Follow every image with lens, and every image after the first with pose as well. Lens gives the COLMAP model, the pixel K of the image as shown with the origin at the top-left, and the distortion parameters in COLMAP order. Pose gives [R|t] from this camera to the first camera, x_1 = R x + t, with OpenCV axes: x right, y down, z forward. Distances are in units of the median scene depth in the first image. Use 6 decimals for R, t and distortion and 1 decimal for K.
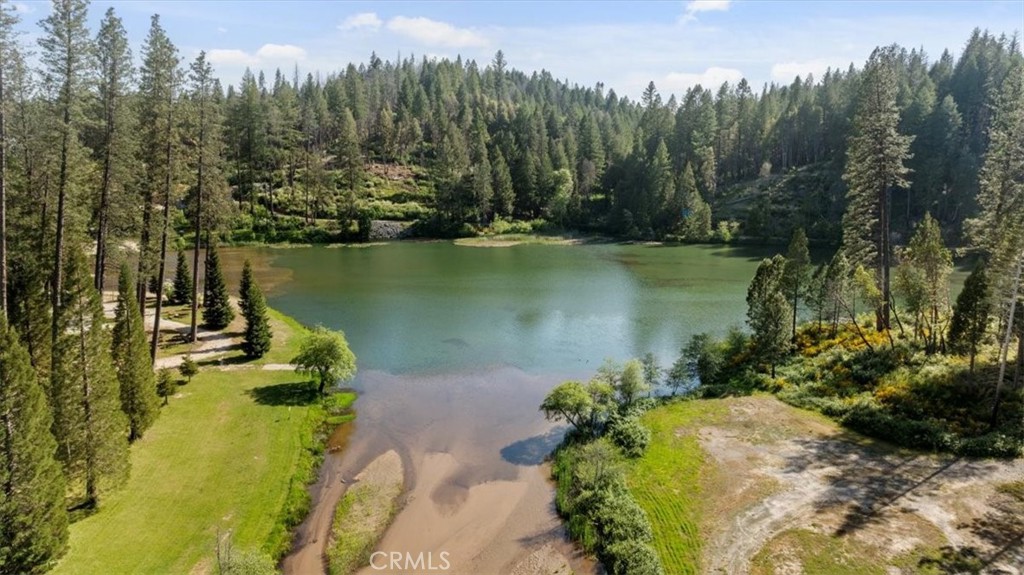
lens RADIAL K [[731.0, 0, 512.0], [0, 731.0, 287.5], [0, 0, 1]] dist [-0.017878, -0.003850]
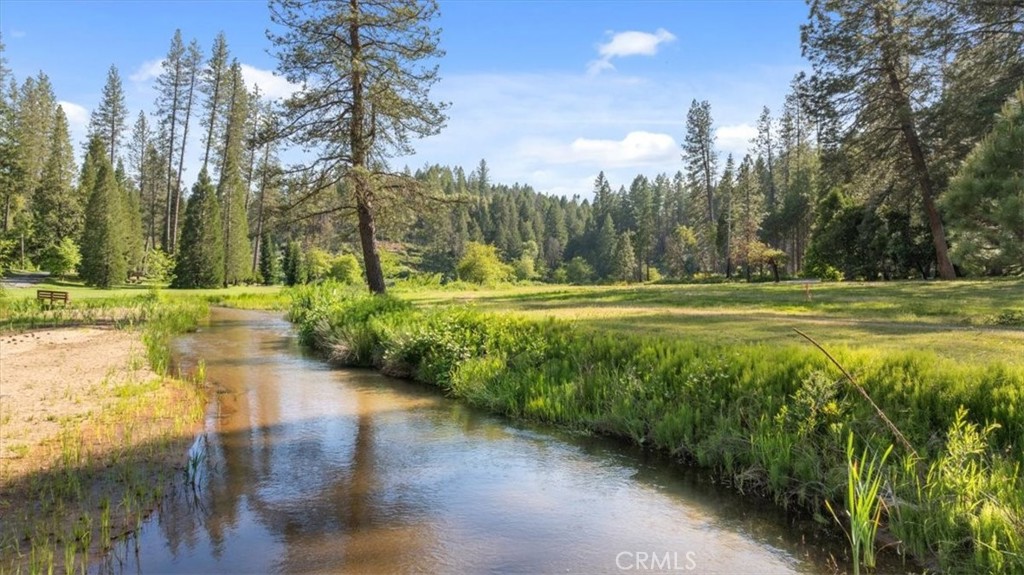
lens RADIAL K [[737.7, 0, 512.0], [0, 737.7, 287.5], [0, 0, 1]] dist [-0.001862, 0.010857]
pose [[0.999983, -0.002003, 0.005461, 0.031789], [0.002948, 0.983871, -0.178857, 0.127214], [-0.005015, 0.178870, 0.983860, -0.180339]]
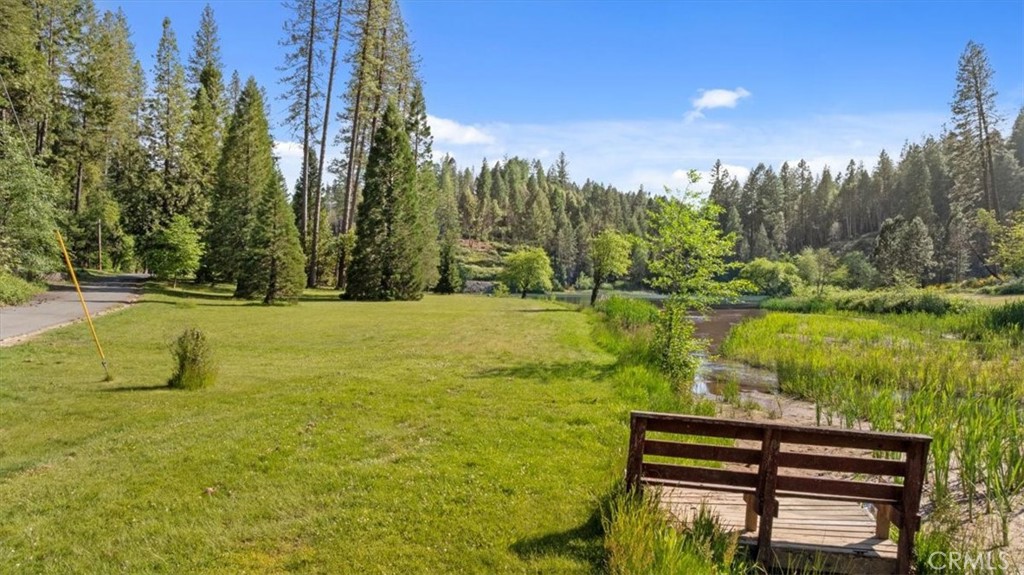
lens RADIAL K [[731.0, 0, 512.0], [0, 731.0, 287.5], [0, 0, 1]] dist [-0.017878, -0.003850]
pose [[0.999241, -0.001446, -0.038940, -0.070343], [-0.005643, 0.983407, -0.181327, 0.099245], [0.038556, 0.181409, 0.982652, -0.041774]]
